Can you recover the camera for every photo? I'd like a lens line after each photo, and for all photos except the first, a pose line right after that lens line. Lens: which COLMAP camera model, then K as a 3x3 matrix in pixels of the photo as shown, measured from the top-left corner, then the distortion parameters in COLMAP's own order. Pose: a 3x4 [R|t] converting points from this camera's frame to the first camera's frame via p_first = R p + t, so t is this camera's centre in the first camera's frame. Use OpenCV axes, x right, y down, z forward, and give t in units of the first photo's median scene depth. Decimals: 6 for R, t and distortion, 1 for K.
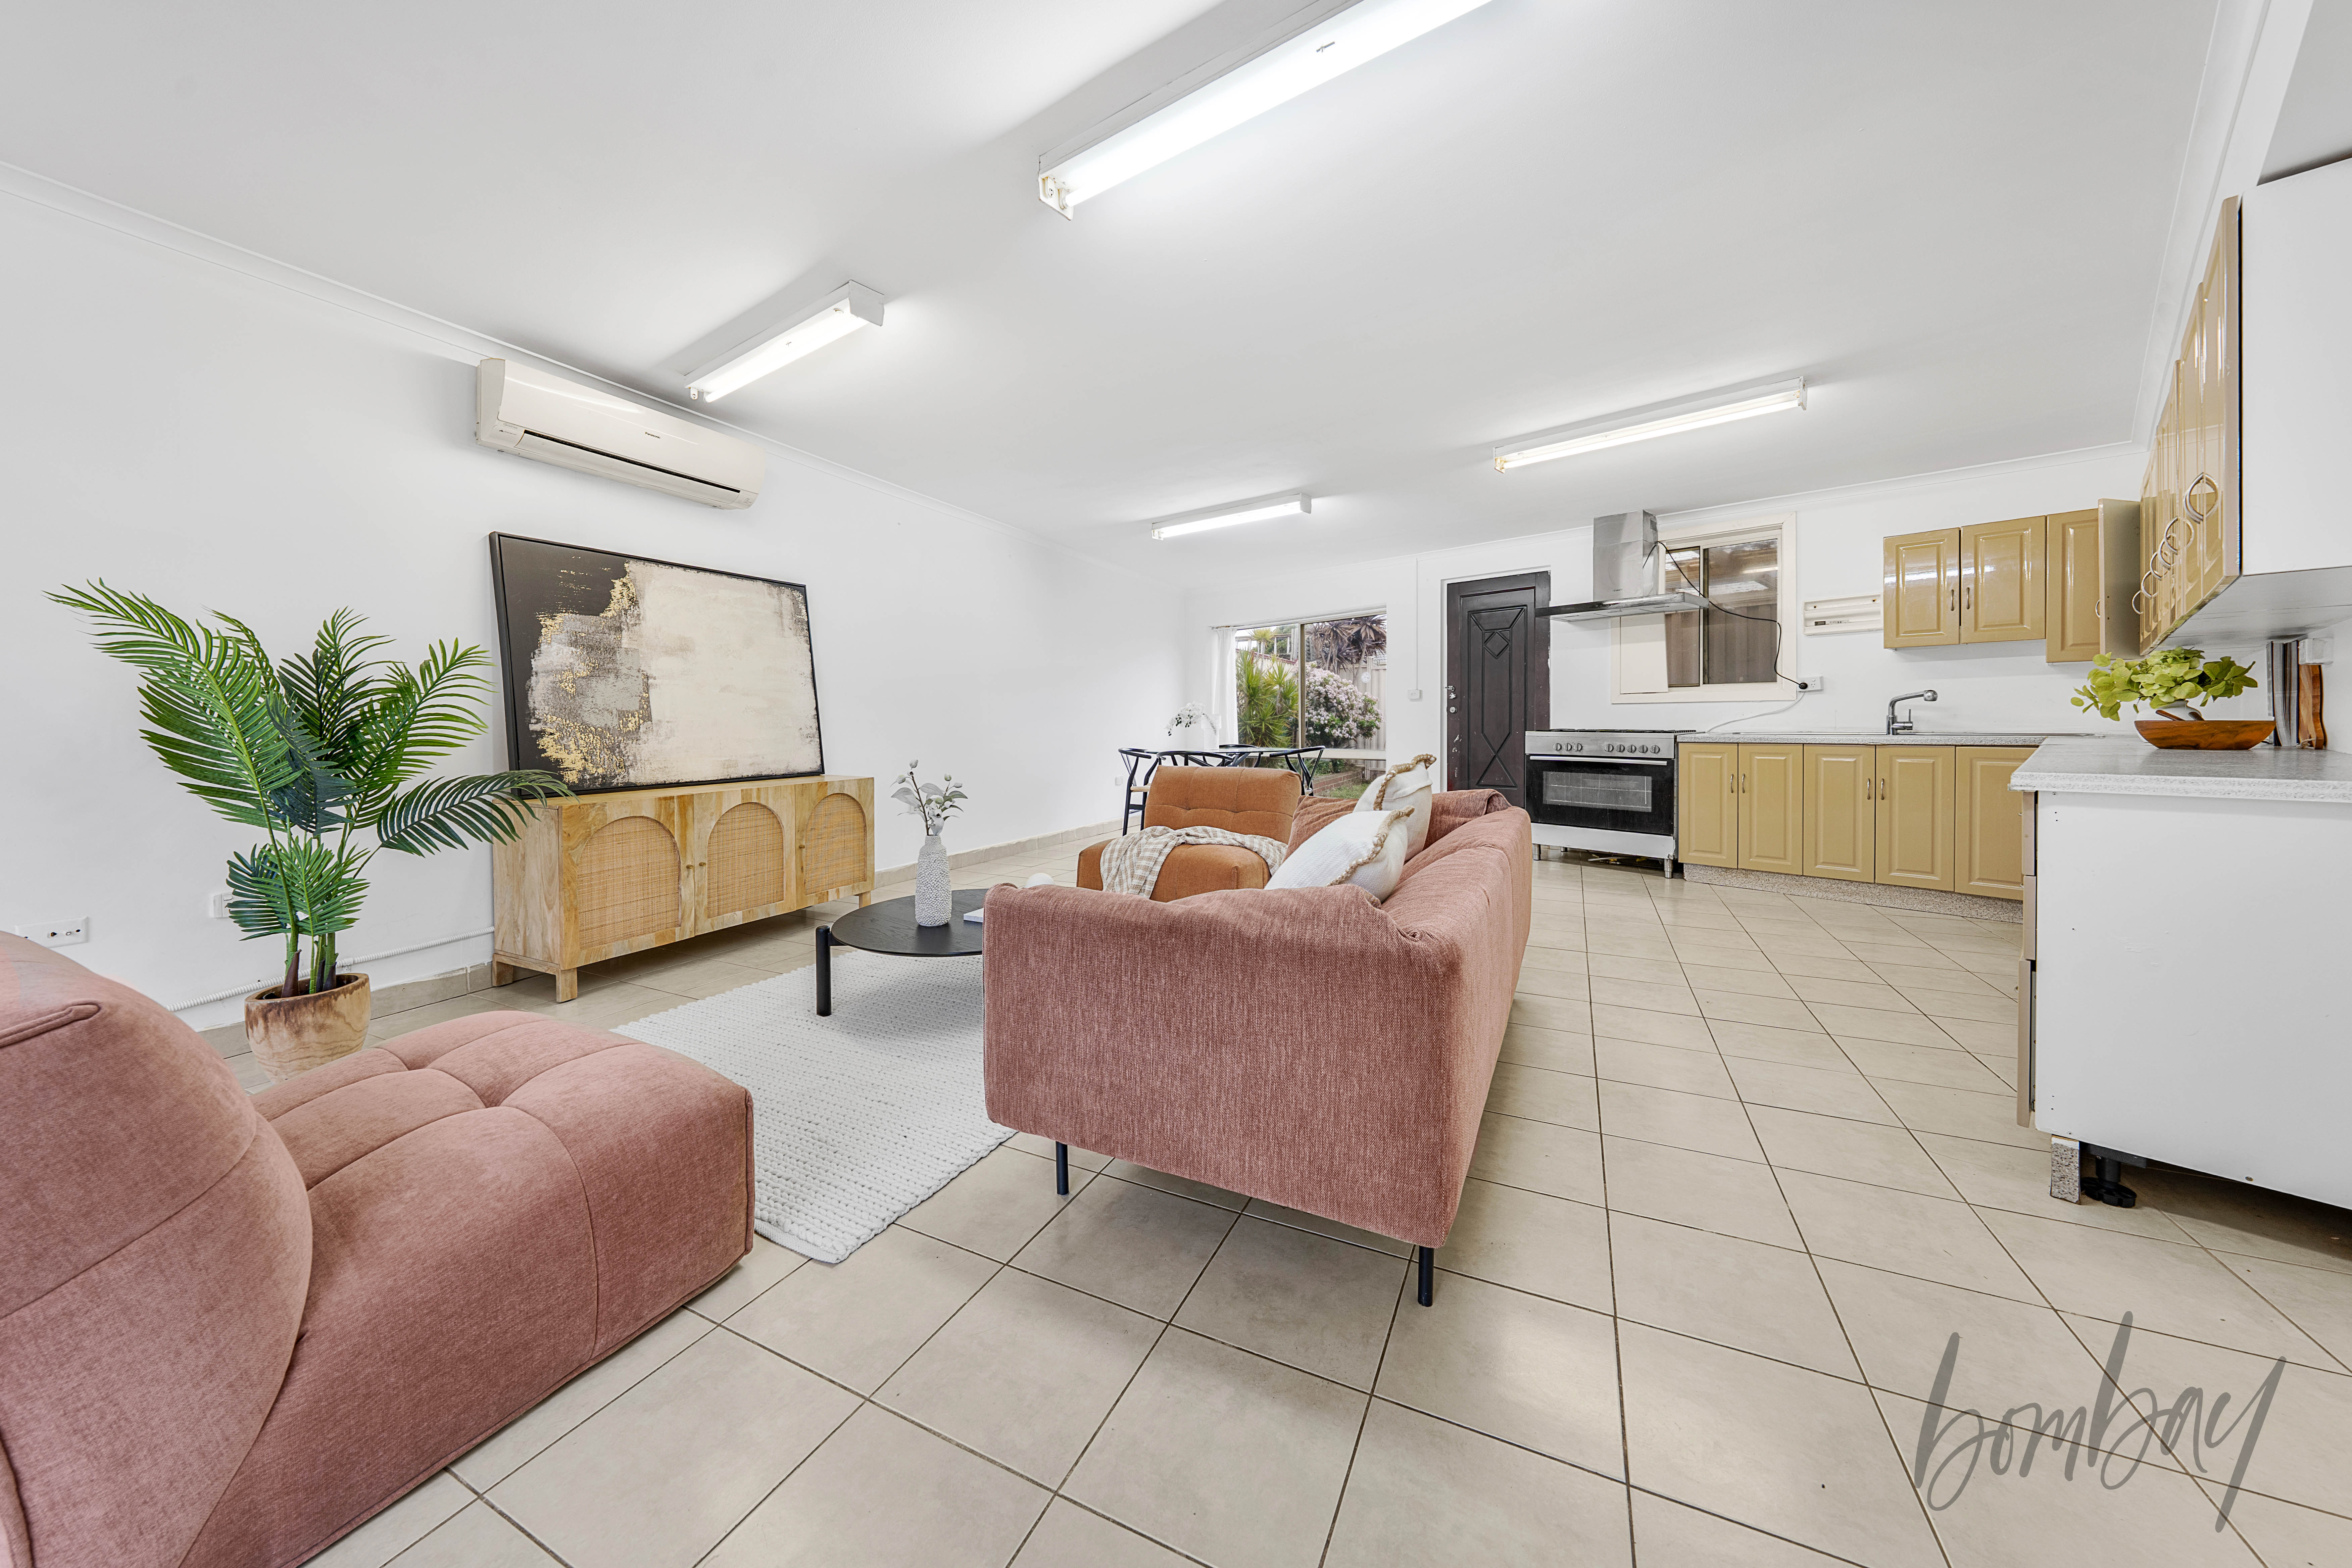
lens RADIAL K [[818.7, 0, 1172.6], [0, 818.7, 728.8], [0, 0, 1]] dist [-0.000163, -0.000038]
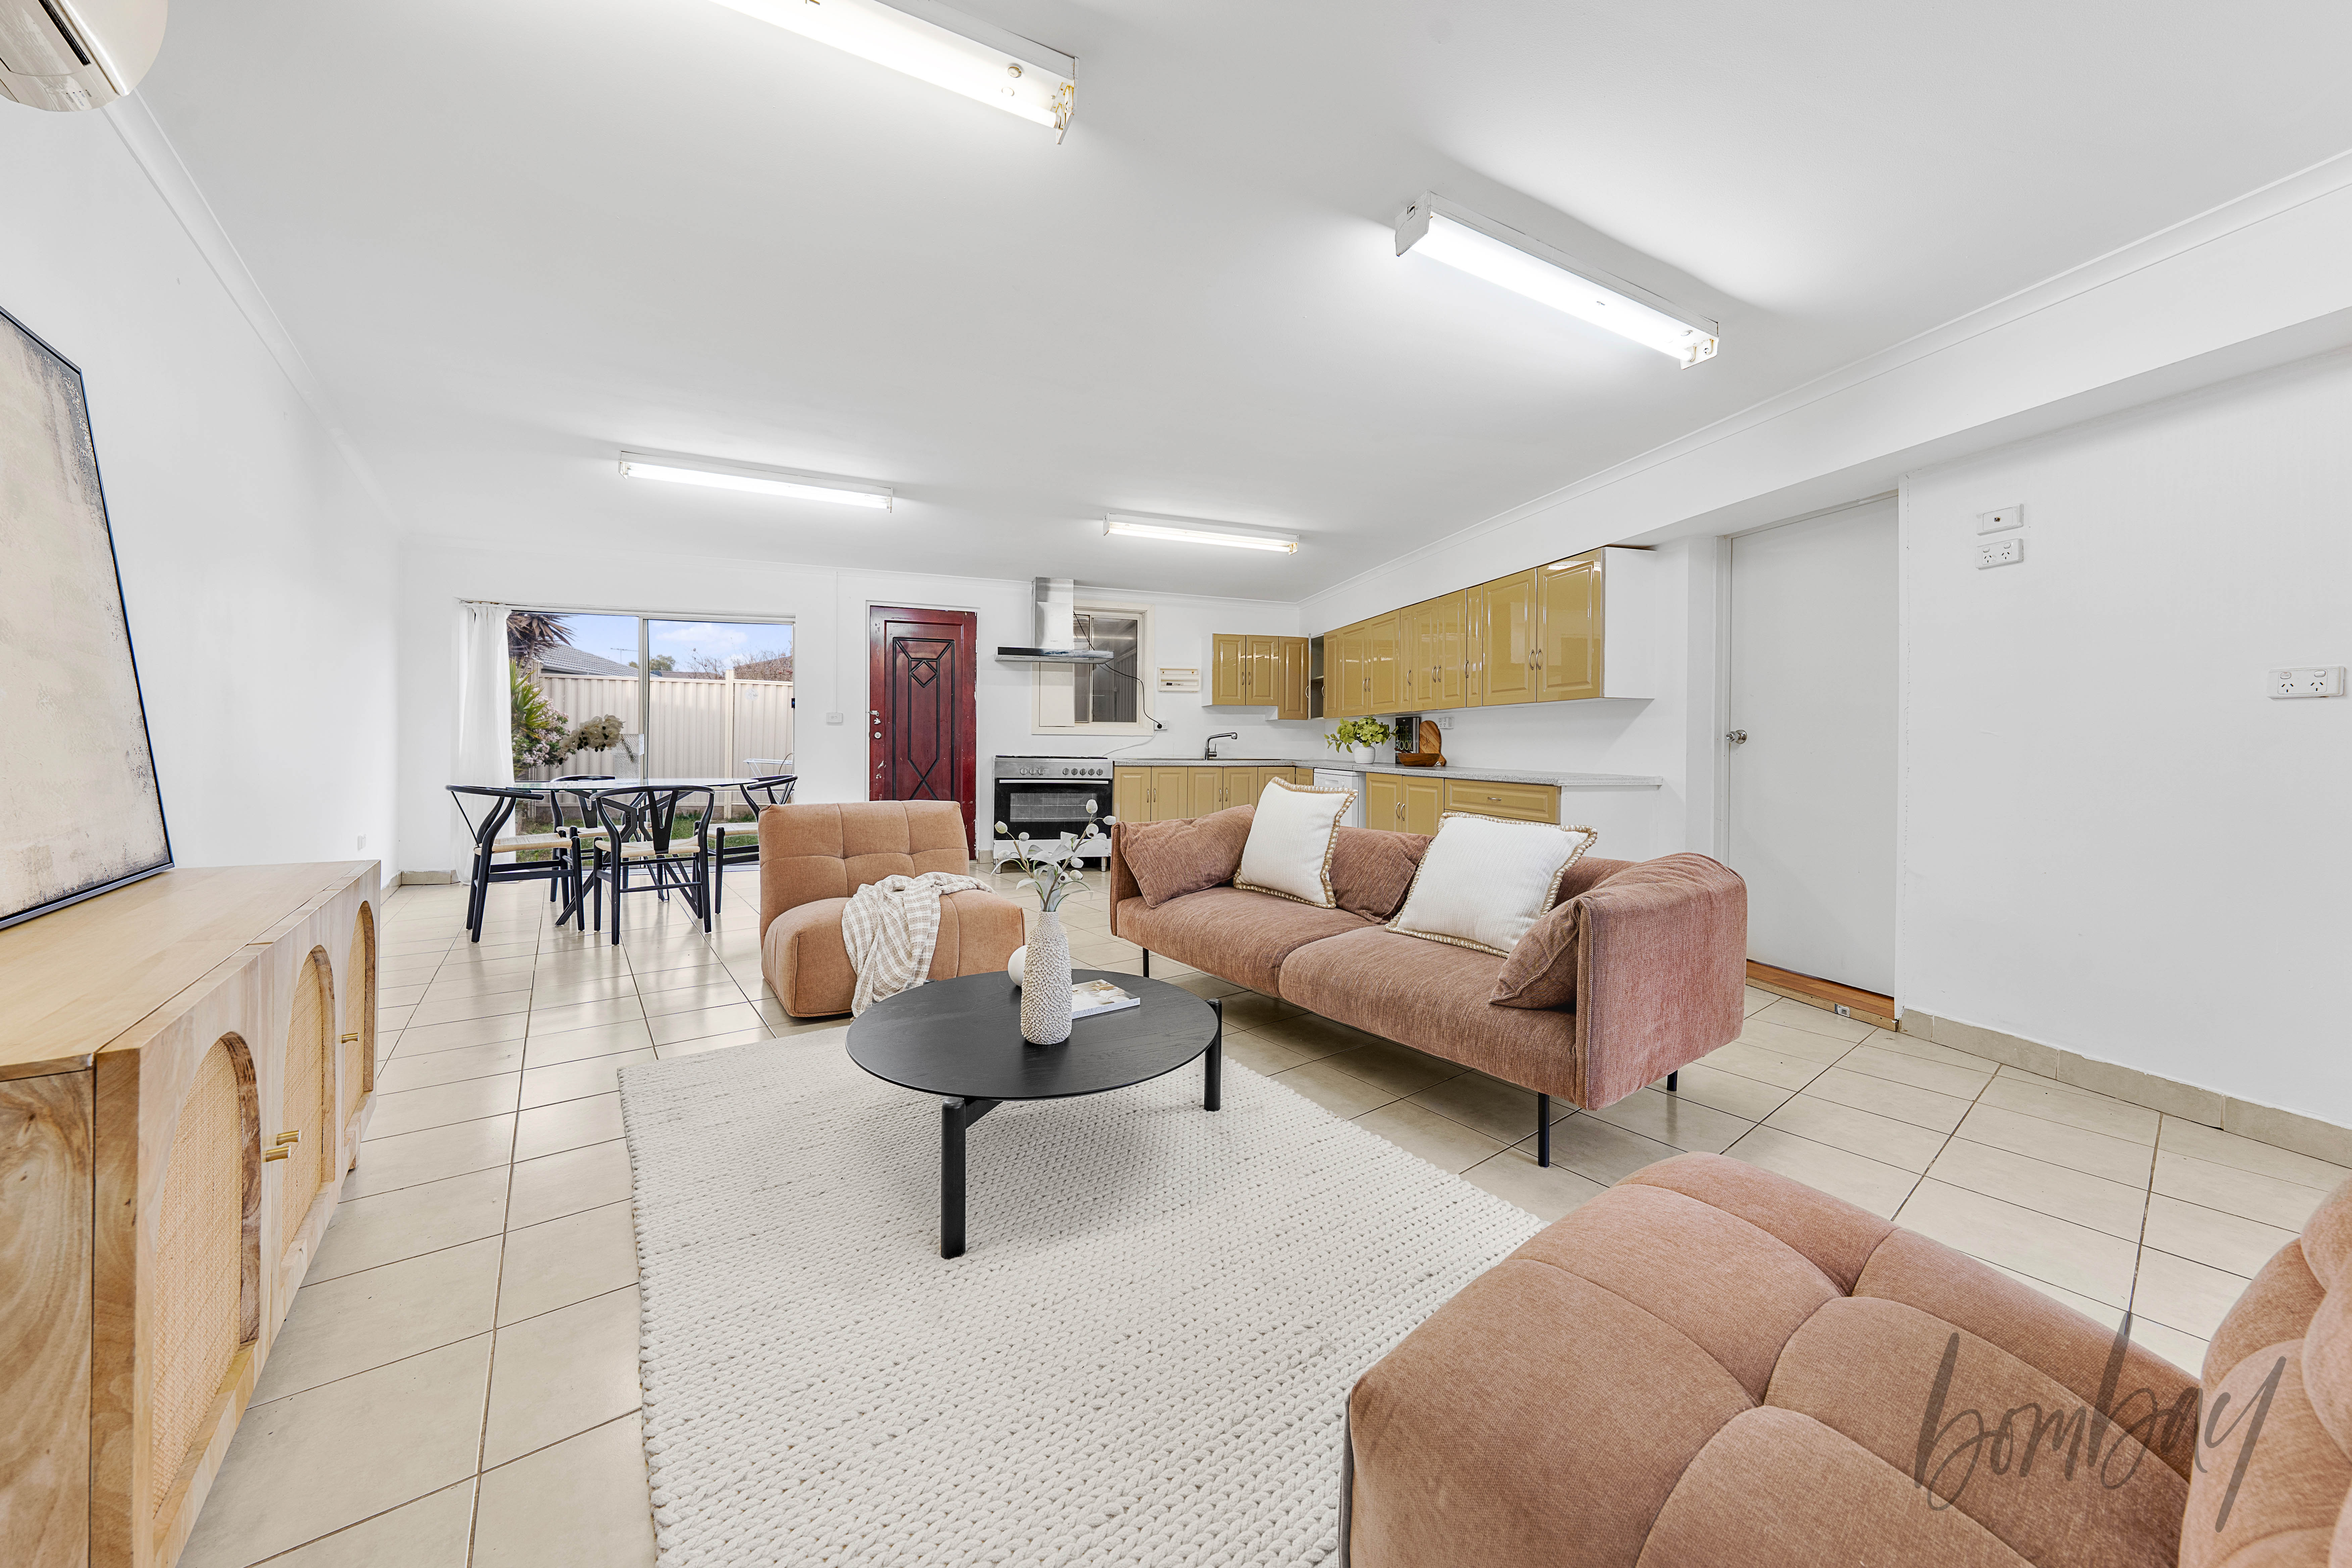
lens RADIAL K [[804.2, 0, 1167.3], [0, 804.2, 759.0], [0, 0, 1]] dist [-0.000749, -0.000127]
pose [[0.451666, -0.002104, 0.892185, -0.480343], [-0.003973, 0.999983, 0.004369, -0.000786], [-0.892178, -0.005518, 0.451650, 0.342127]]
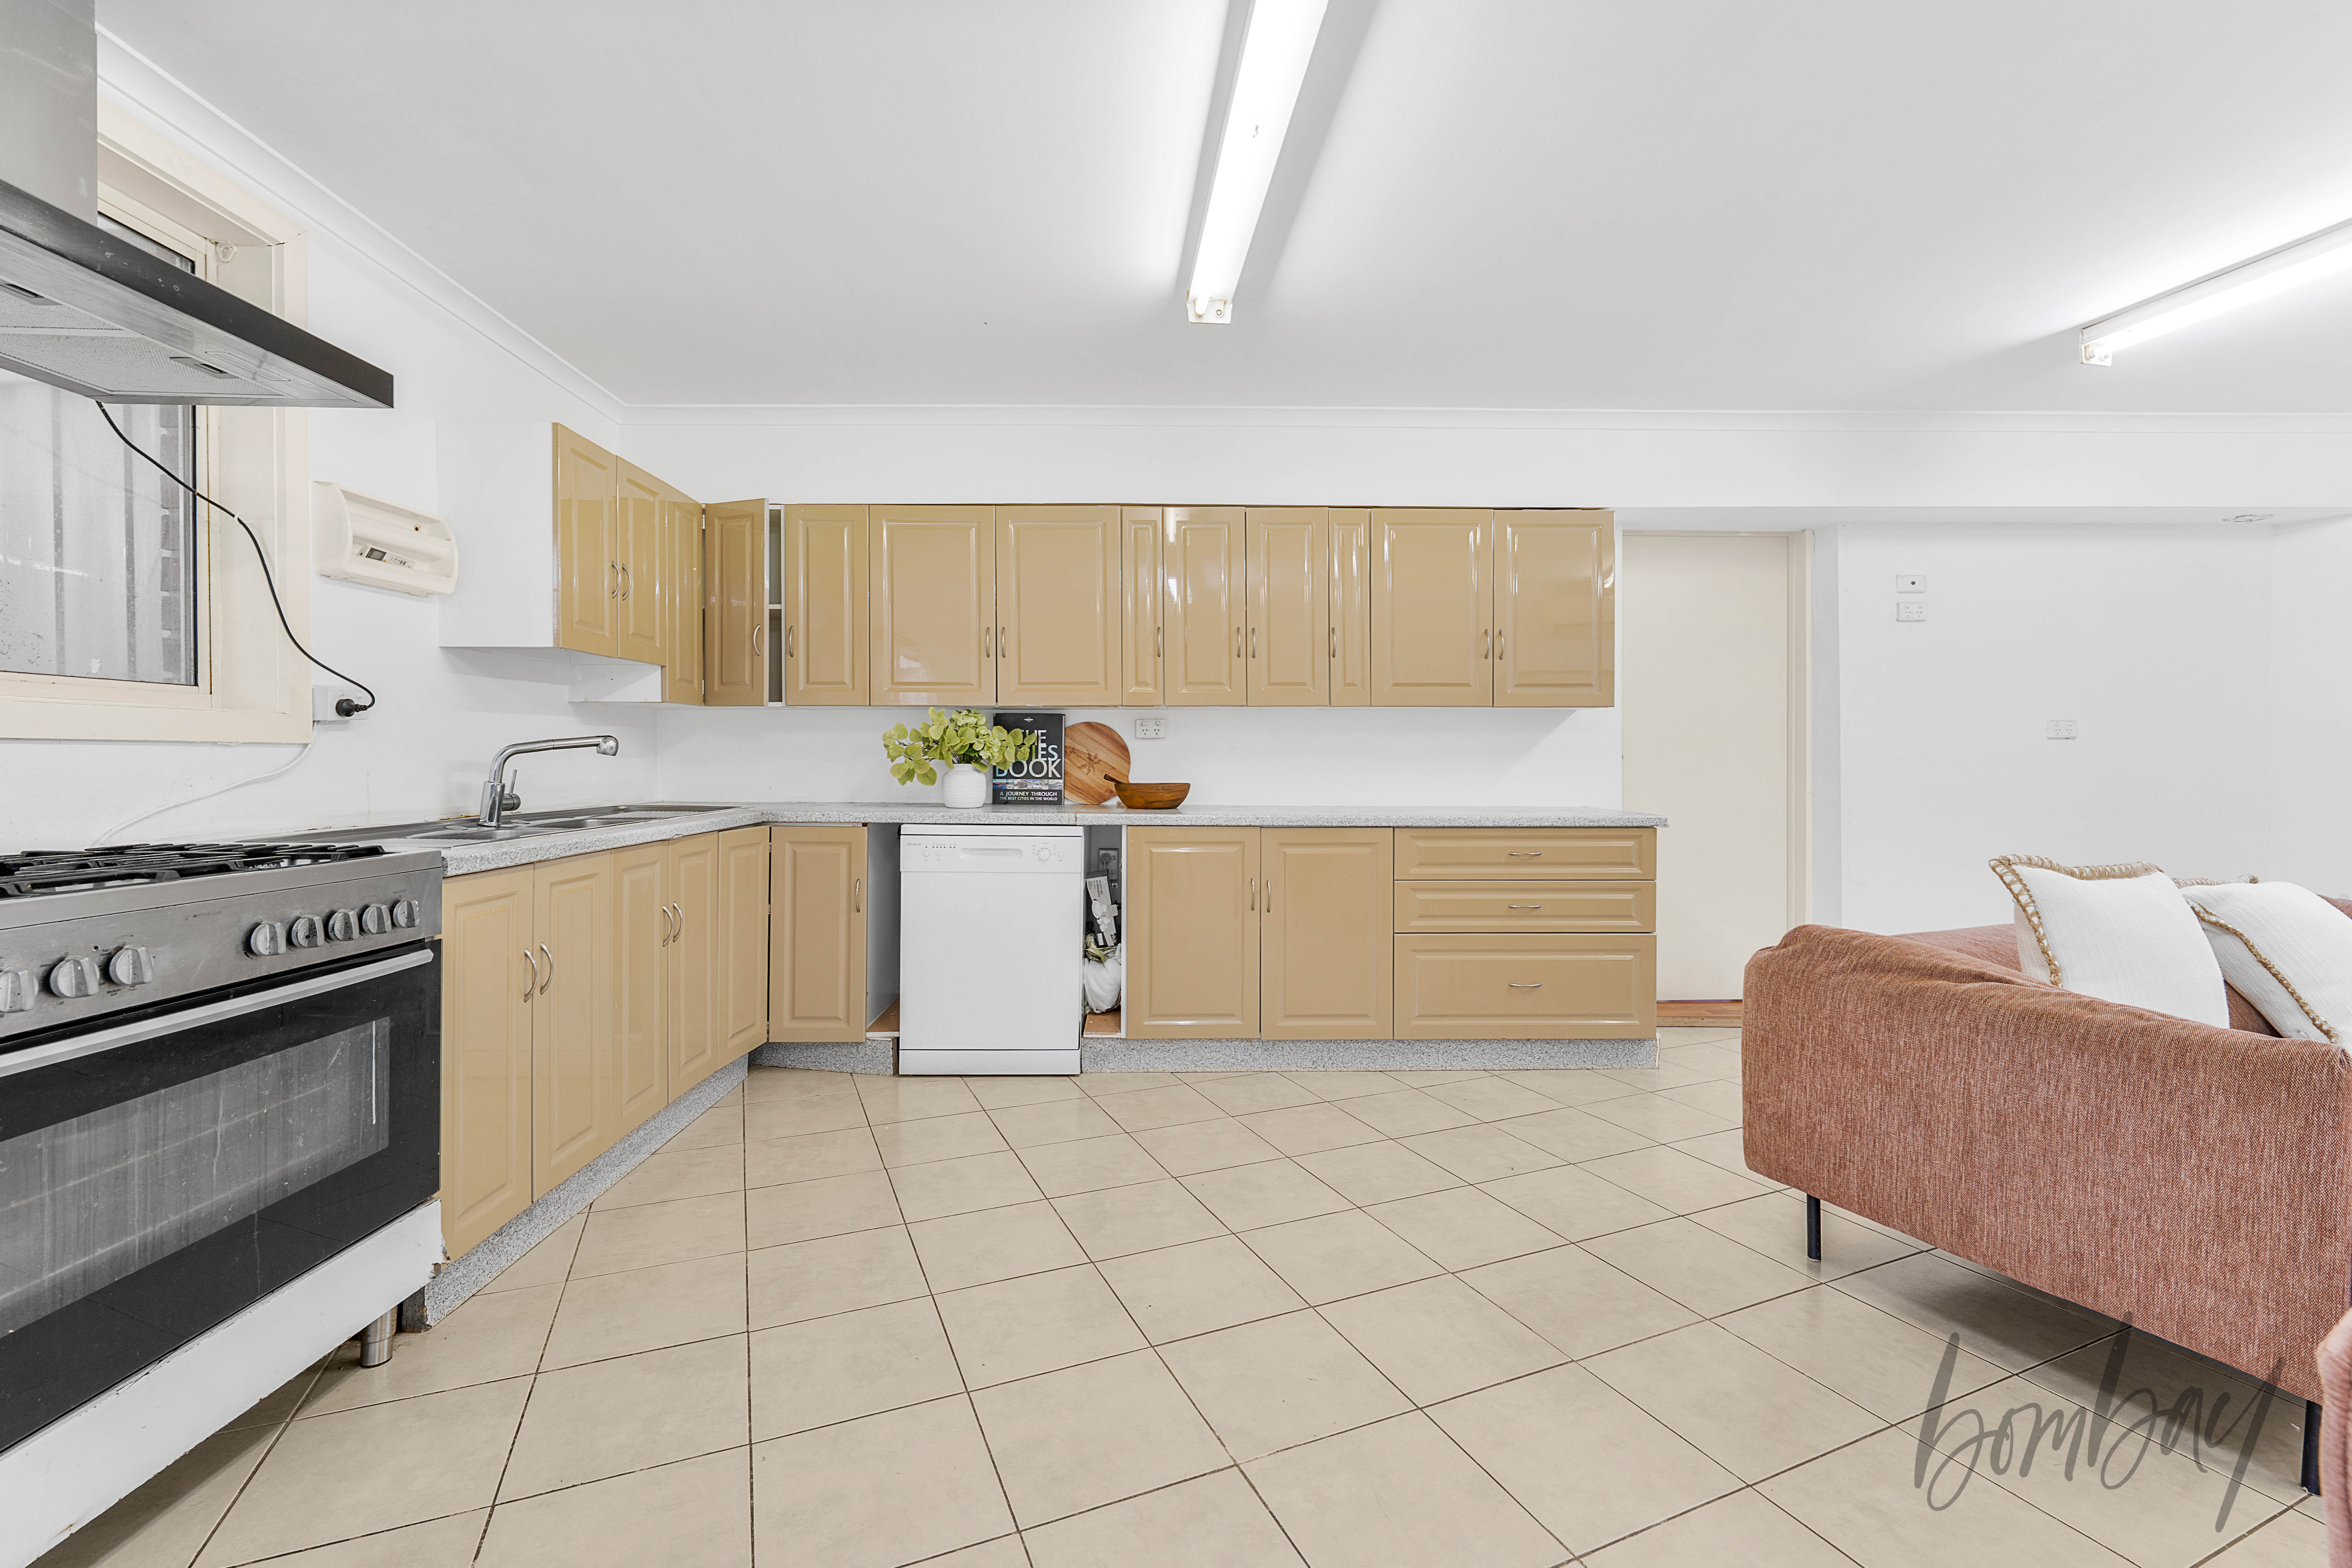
lens RADIAL K [[1011.7, 0, 1173.1], [0, 1011.7, 758.5], [0, 0, 1]] dist [-0.000430, -0.000053]
pose [[-0.753147, 0.001529, 0.657850, 0.162724], [0.006178, 0.999970, 0.004749, -0.027707], [-0.657823, 0.007641, -0.753134, 1.088885]]
